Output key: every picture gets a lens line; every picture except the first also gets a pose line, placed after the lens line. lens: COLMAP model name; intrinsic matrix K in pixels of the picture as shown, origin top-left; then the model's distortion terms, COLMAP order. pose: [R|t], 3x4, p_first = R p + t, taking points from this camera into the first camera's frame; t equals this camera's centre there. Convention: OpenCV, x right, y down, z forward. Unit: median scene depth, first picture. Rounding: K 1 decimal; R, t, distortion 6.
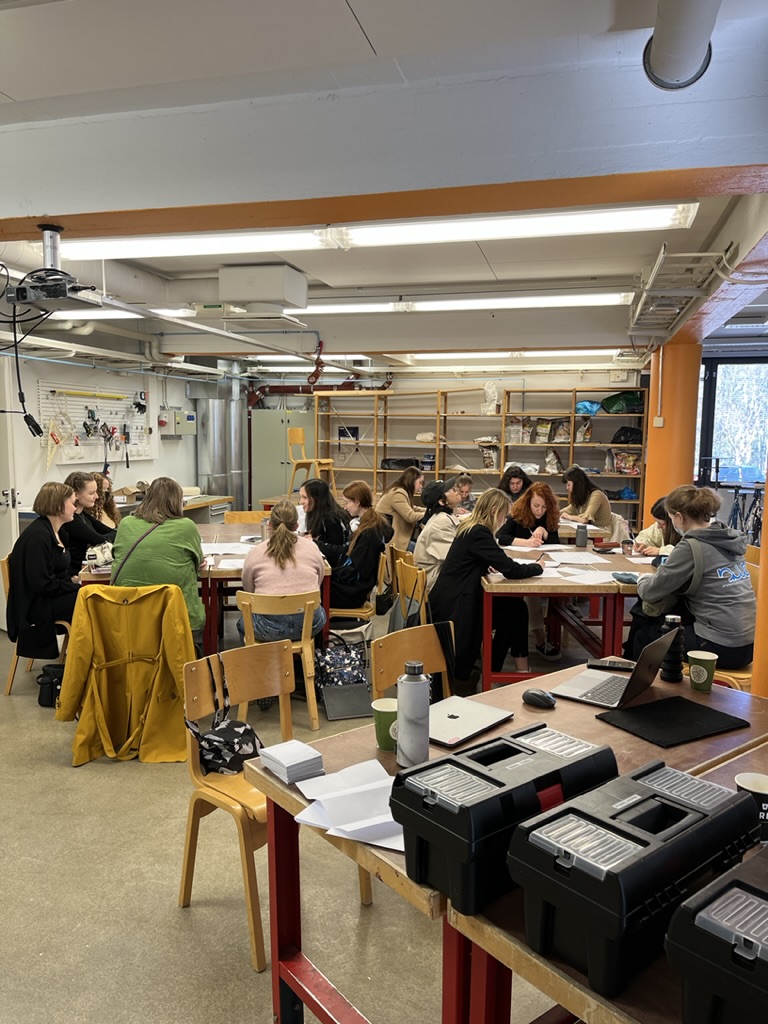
lens RADIAL K [[784.5, 0, 384.0], [0, 784.5, 512.0], [0, 0, 1]] dist [0.060809, -0.092410]
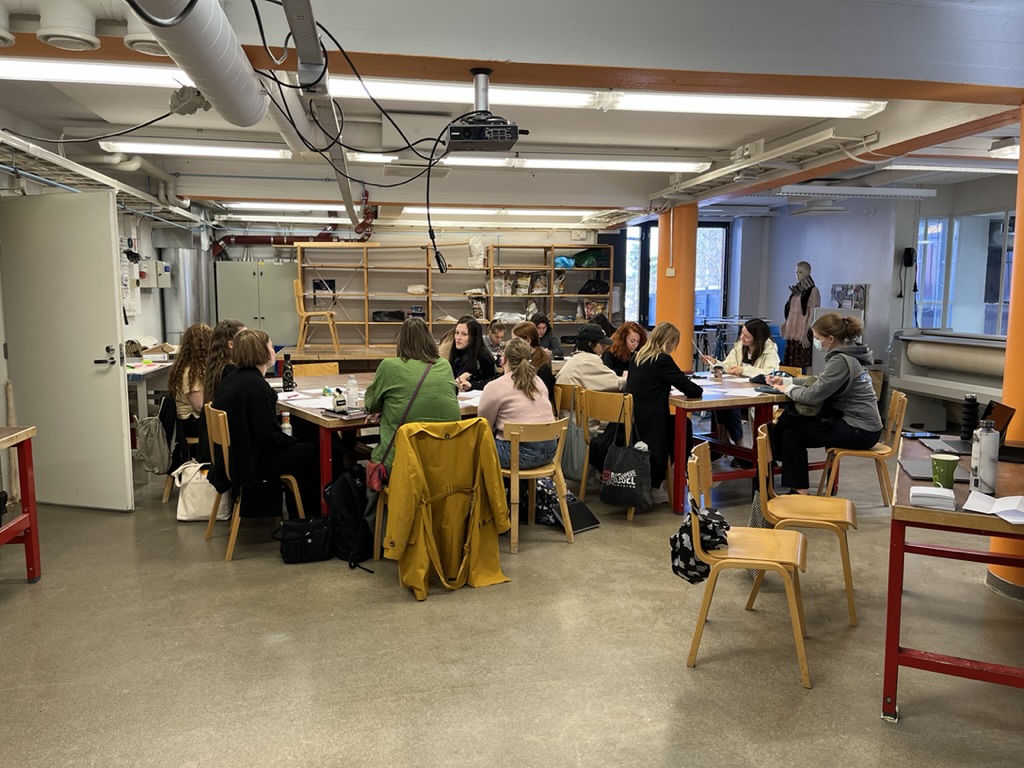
lens RADIAL K [[784.5, 0, 529.5], [0, 784.5, 378.1], [0, 0, 1]] dist [0.060809, -0.092410]
pose [[0.903455, -0.053618, 0.425316, -0.261359], [0.050948, 0.998545, 0.017659, 0.009780], [-0.425644, 0.005715, 0.904872, 0.009323]]
